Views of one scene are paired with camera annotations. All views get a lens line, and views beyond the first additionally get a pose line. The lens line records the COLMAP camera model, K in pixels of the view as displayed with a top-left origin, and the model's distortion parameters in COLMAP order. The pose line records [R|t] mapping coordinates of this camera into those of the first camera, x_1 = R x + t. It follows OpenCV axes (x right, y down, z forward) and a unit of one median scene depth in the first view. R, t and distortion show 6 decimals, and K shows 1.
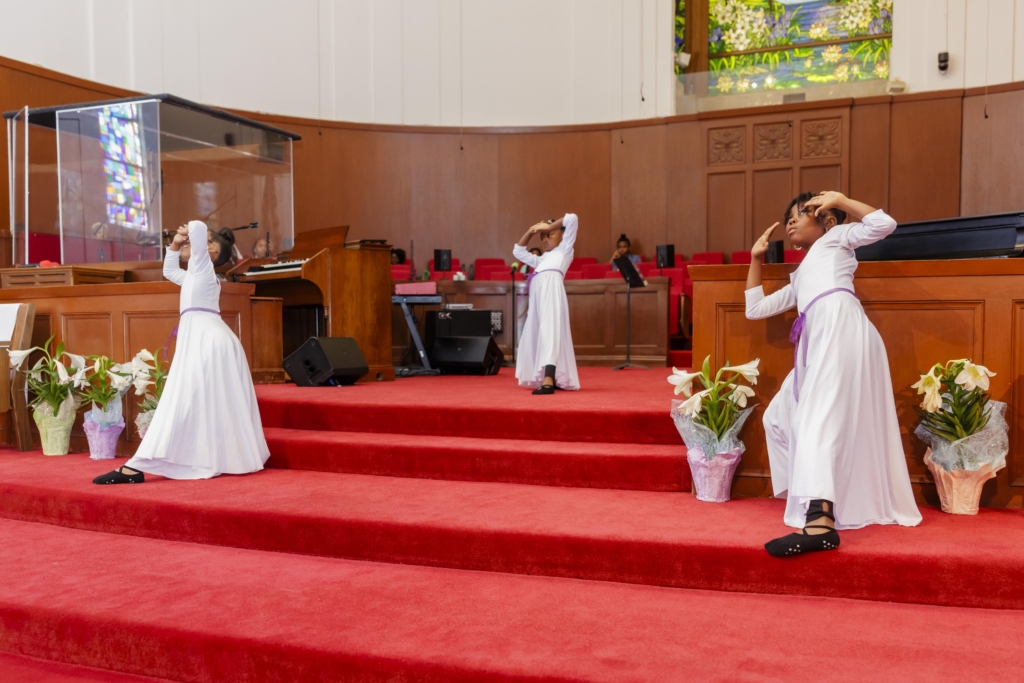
lens RADIAL K [[1029.8, 0, 476.0], [0, 1029.8, 387.8], [0, 0, 1]] dist [0.010970, 0.009360]
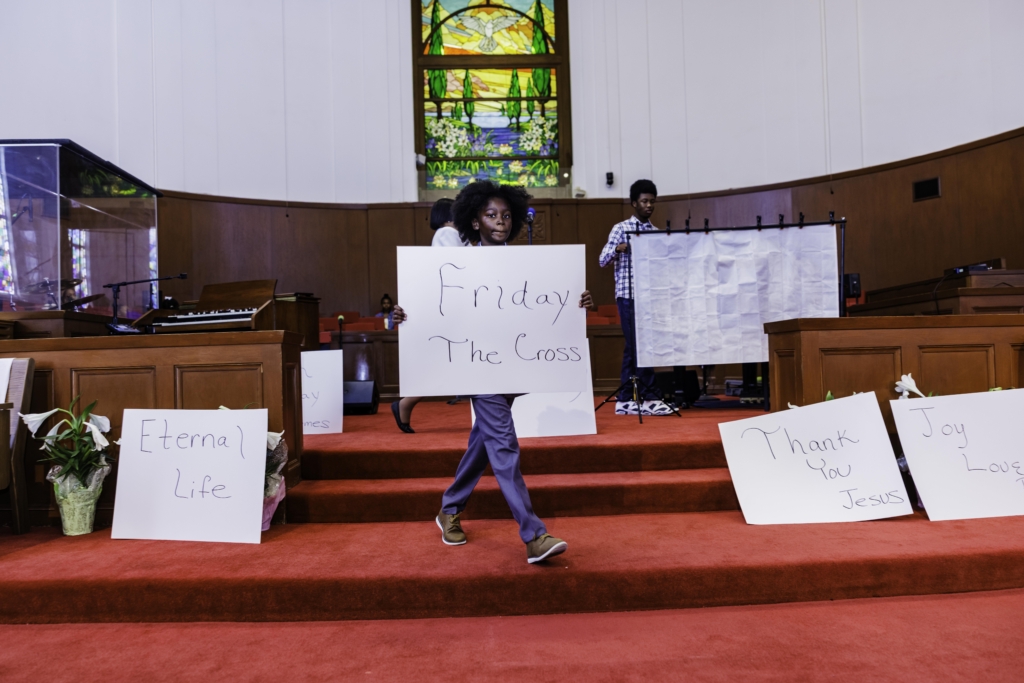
lens RADIAL K [[794.9, 0, 513.5], [0, 794.9, 338.5], [0, 0, 1]] dist [0.016201, -0.006479]
pose [[0.890845, -0.005808, 0.454271, -0.279350], [0.048242, 0.995474, -0.081877, -0.017885], [-0.451740, 0.094855, 0.887093, 0.168638]]
